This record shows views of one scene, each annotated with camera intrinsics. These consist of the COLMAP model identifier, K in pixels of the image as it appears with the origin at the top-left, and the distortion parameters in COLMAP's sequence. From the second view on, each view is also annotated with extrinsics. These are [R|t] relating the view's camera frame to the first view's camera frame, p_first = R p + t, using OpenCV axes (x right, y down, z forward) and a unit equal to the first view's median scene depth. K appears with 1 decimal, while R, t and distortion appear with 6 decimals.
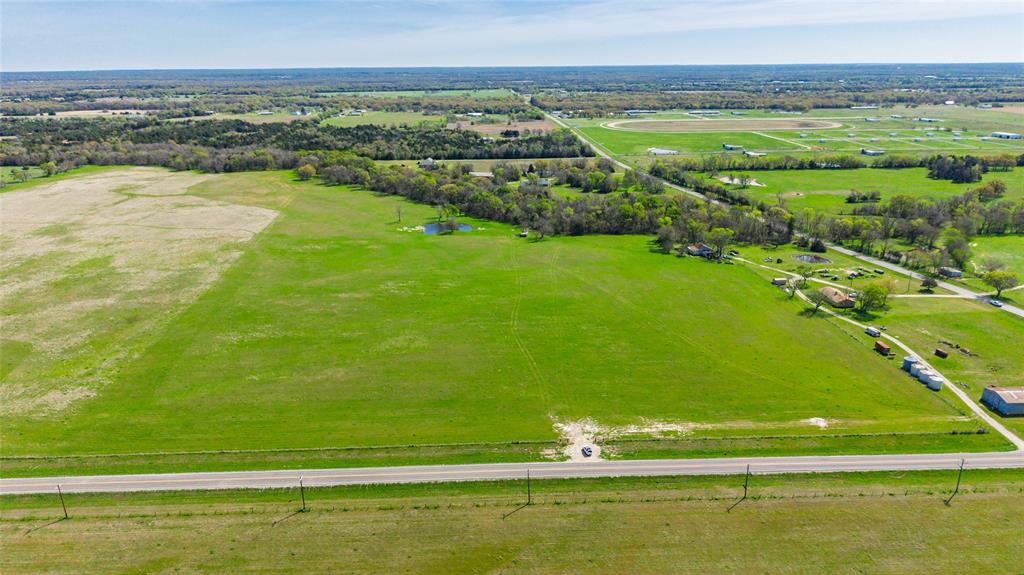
lens RADIAL K [[682.8, 0, 512.0], [0, 682.8, 287.5], [0, 0, 1]] dist [0.044767, -0.057740]
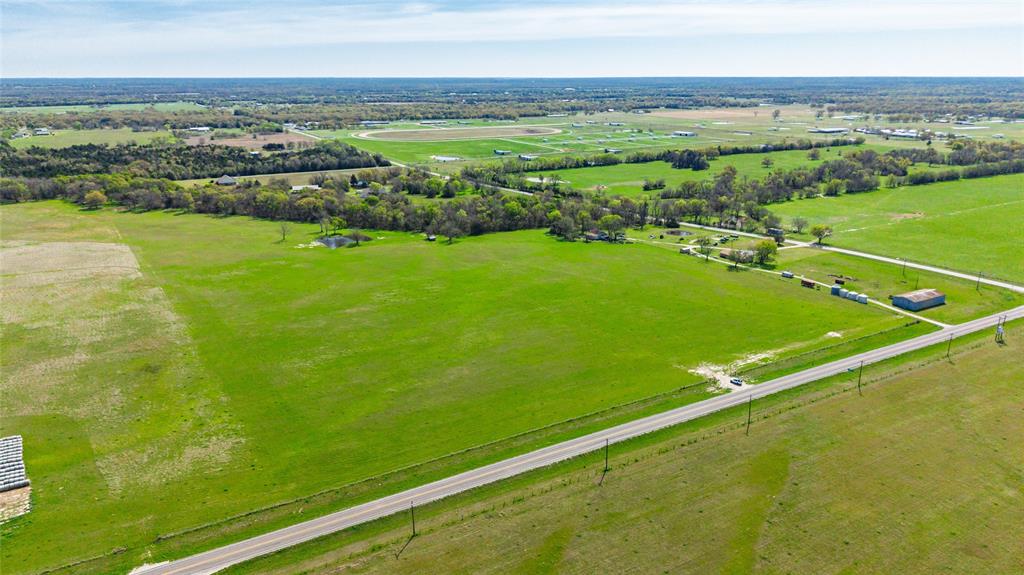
lens RADIAL K [[682.8, 0, 512.0], [0, 682.8, 287.5], [0, 0, 1]] dist [0.044767, -0.057740]
pose [[0.889065, -0.129405, 0.439109, -0.332069], [0.136795, 0.990487, 0.014927, -0.002983], [-0.436864, 0.046797, 0.898310, 0.018170]]
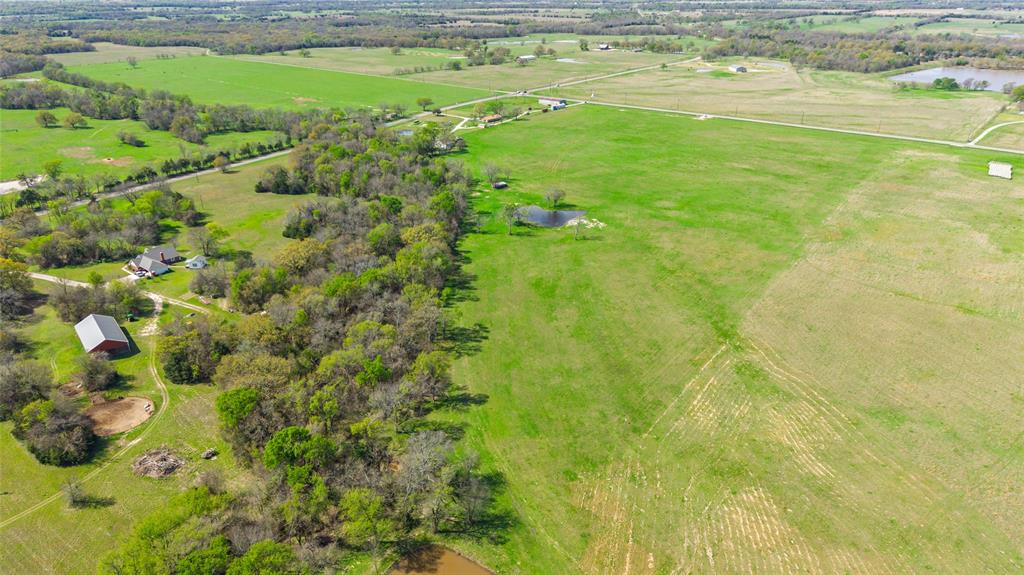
lens RADIAL K [[682.8, 0, 512.0], [0, 682.8, 287.5], [0, 0, 1]] dist [0.044767, -0.057740]
pose [[-0.736755, -0.266090, 0.621602, -0.567154], [0.216502, 0.778076, 0.589681, -0.481681], [-0.640562, 0.569029, -0.515643, 1.487947]]
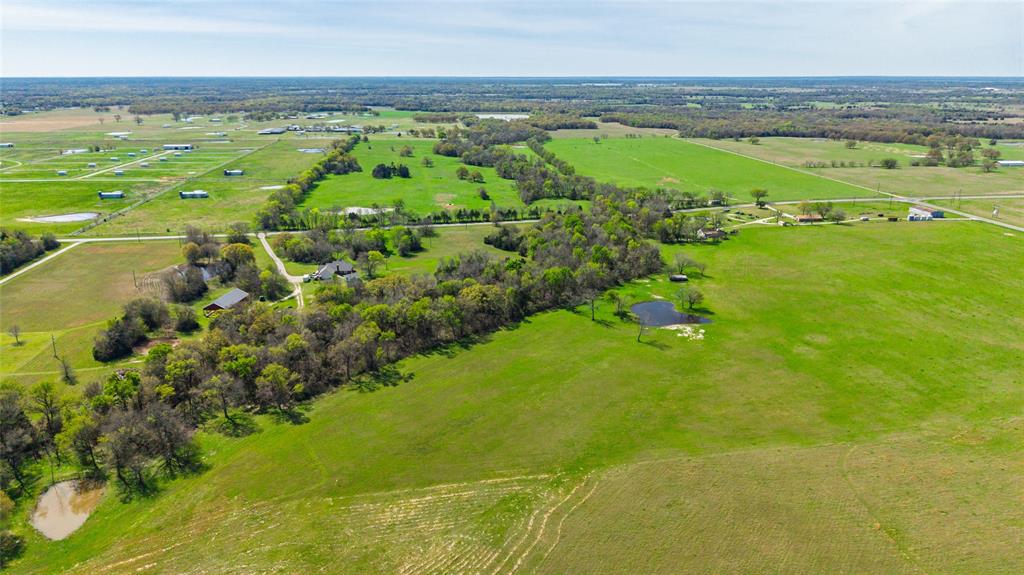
lens RADIAL K [[682.8, 0, 512.0], [0, 682.8, 287.5], [0, 0, 1]] dist [0.044767, -0.057740]
pose [[-0.060799, -0.287419, 0.955873, -0.745715], [0.308898, 0.905215, 0.291834, -0.362733], [-0.949150, 0.313011, 0.033747, 1.141705]]
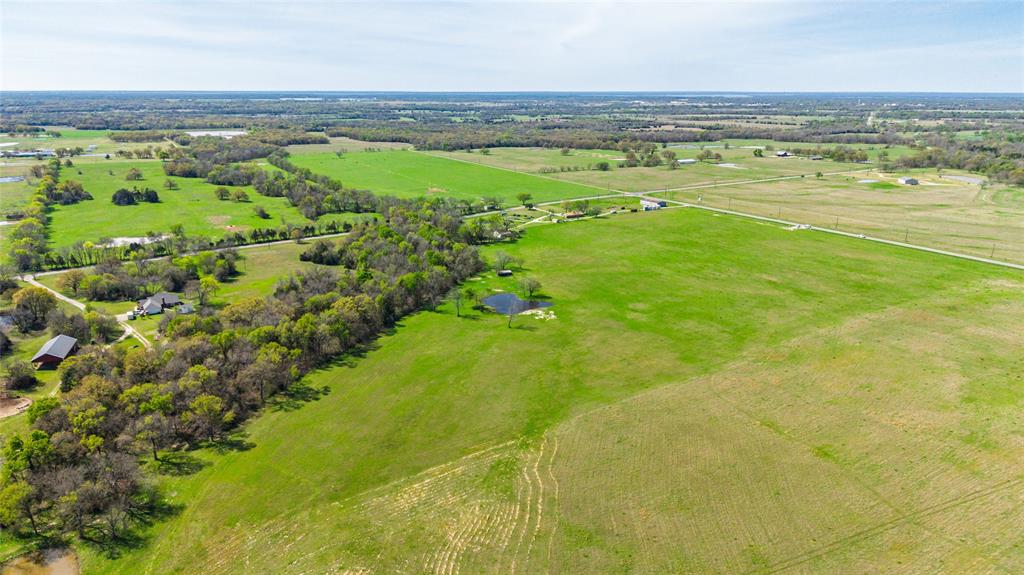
lens RADIAL K [[682.8, 0, 512.0], [0, 682.8, 287.5], [0, 0, 1]] dist [0.044767, -0.057740]
pose [[-0.464348, -0.237849, 0.853117, -0.763984], [0.276562, 0.876153, 0.394803, -0.413962], [-0.841365, 0.419265, -0.341060, 1.286814]]
